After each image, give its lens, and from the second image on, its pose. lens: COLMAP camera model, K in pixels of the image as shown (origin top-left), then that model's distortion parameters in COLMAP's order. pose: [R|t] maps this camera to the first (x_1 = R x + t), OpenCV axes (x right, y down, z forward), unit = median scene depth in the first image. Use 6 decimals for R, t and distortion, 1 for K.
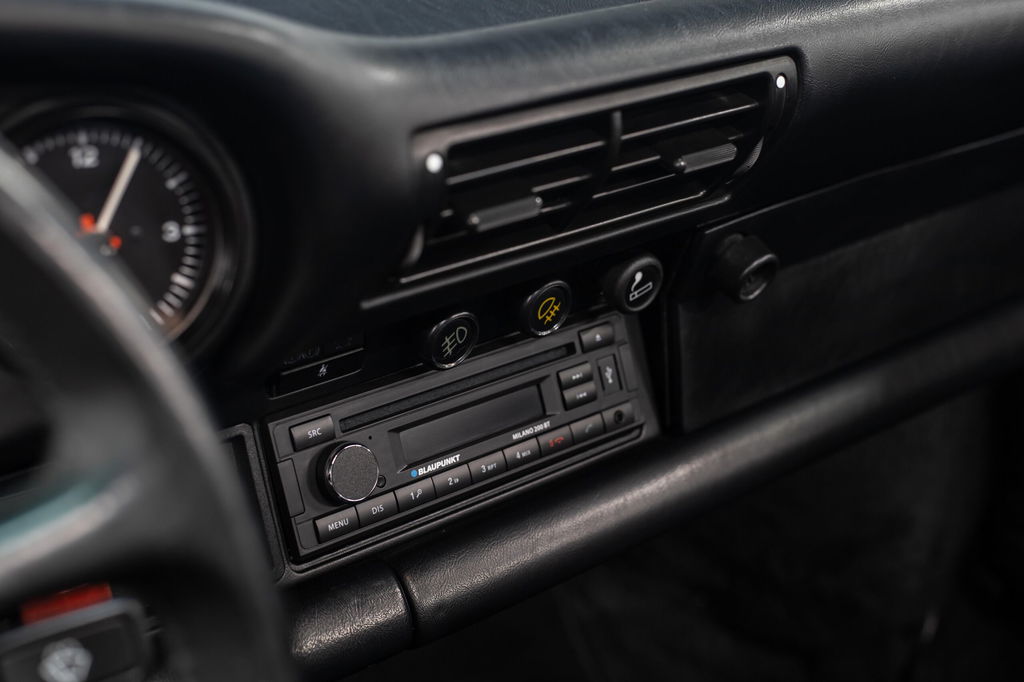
lens RADIAL K [[1511.6, 0, 512.0], [0, 1511.6, 341.0], [0, 0, 1]] dist [0.010533, 0.022604]
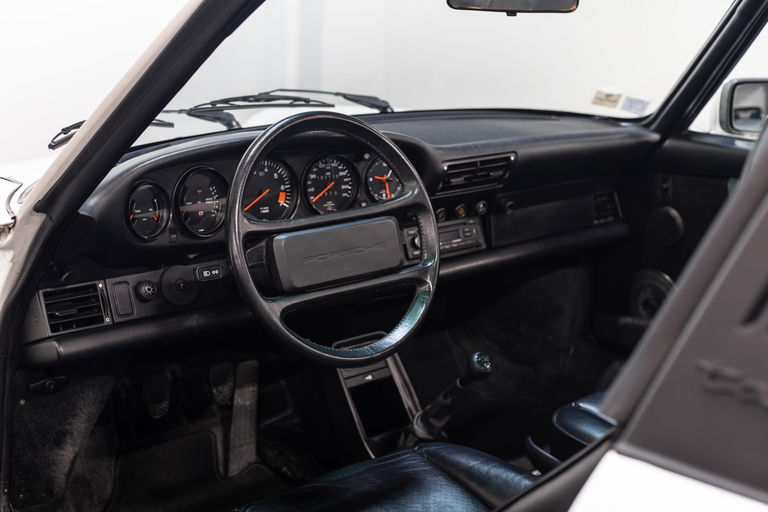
lens RADIAL K [[1133.7, 0, 384.0], [0, 1133.7, 256.0], [0, 0, 1]] dist [0.010533, 0.022604]
pose [[0.999730, 0.008044, 0.021806, -0.263861], [-0.004450, 0.987083, -0.160145, 0.619369], [-0.022813, 0.160005, 0.986853, -2.159776]]
